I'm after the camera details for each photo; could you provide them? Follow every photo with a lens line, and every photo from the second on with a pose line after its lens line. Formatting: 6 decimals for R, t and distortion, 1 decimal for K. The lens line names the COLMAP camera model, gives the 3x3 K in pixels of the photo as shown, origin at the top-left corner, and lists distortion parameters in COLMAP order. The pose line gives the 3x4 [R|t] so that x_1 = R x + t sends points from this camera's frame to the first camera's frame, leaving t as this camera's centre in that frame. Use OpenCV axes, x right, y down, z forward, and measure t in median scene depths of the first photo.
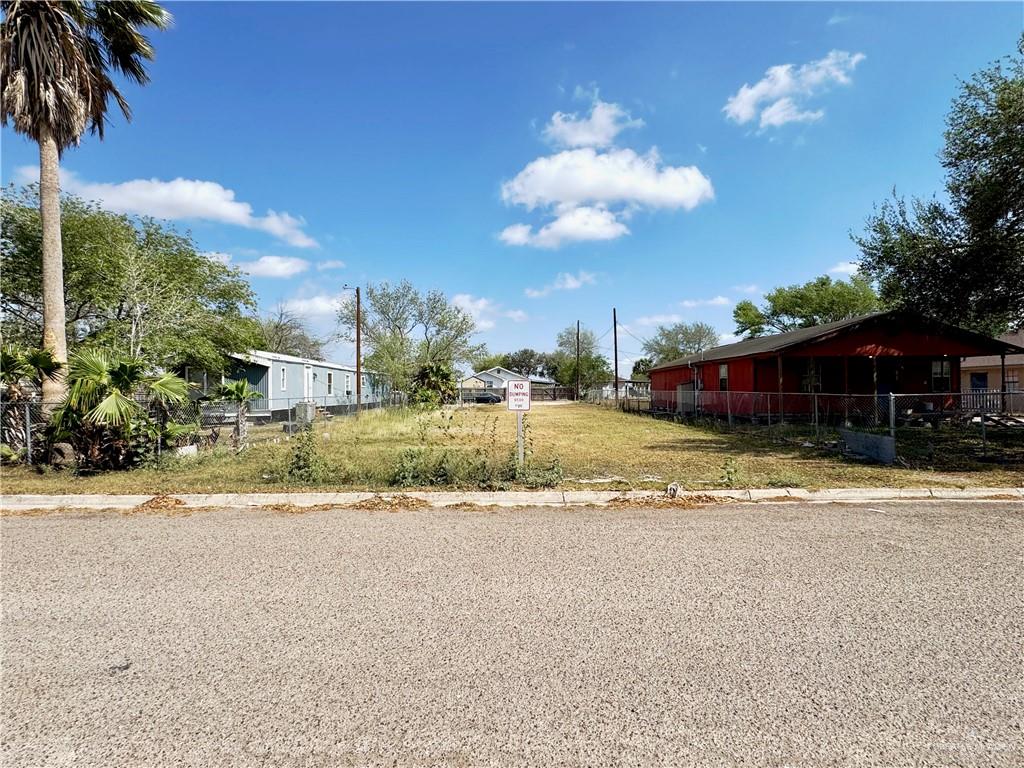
lens RADIAL K [[459.9, 0, 511.1], [0, 459.9, 389.9], [0, 0, 1]] dist [-0.001780, 0.000874]
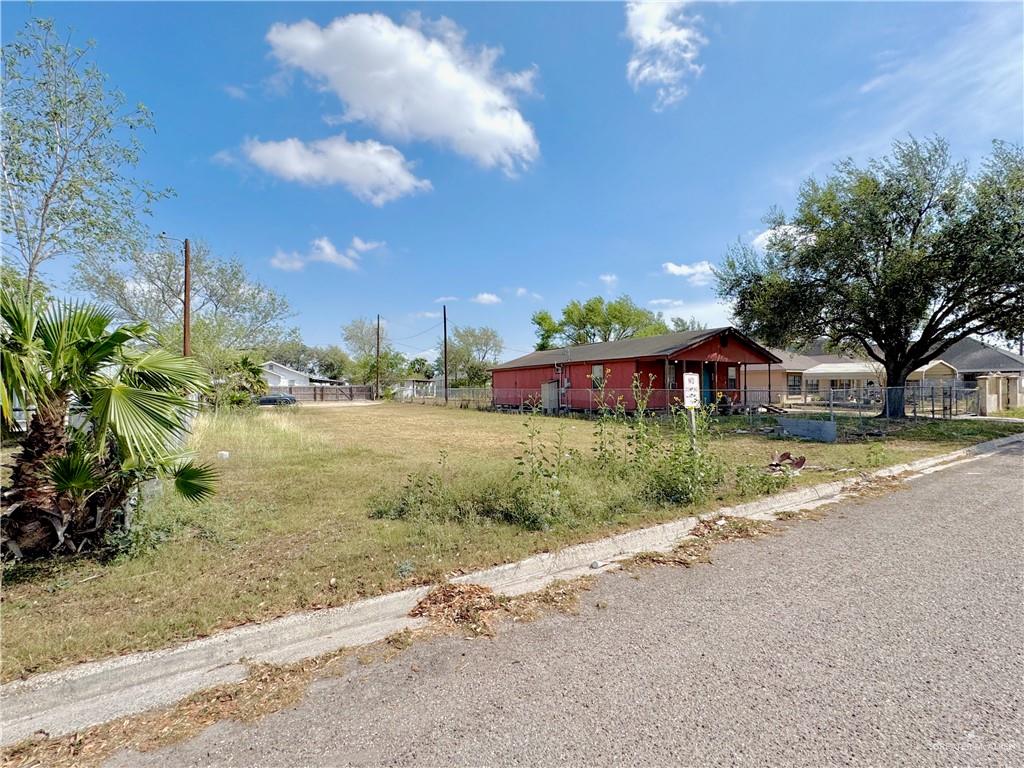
lens RADIAL K [[459.9, 0, 511.2], [0, 459.9, 386.2], [0, 0, 1]] dist [-0.001780, 0.000874]
pose [[0.846262, 0.003395, 0.532757, -0.155317], [0.000414, 0.999975, -0.007030, 0.001474], [-0.532767, 0.006170, 0.846239, 0.082480]]
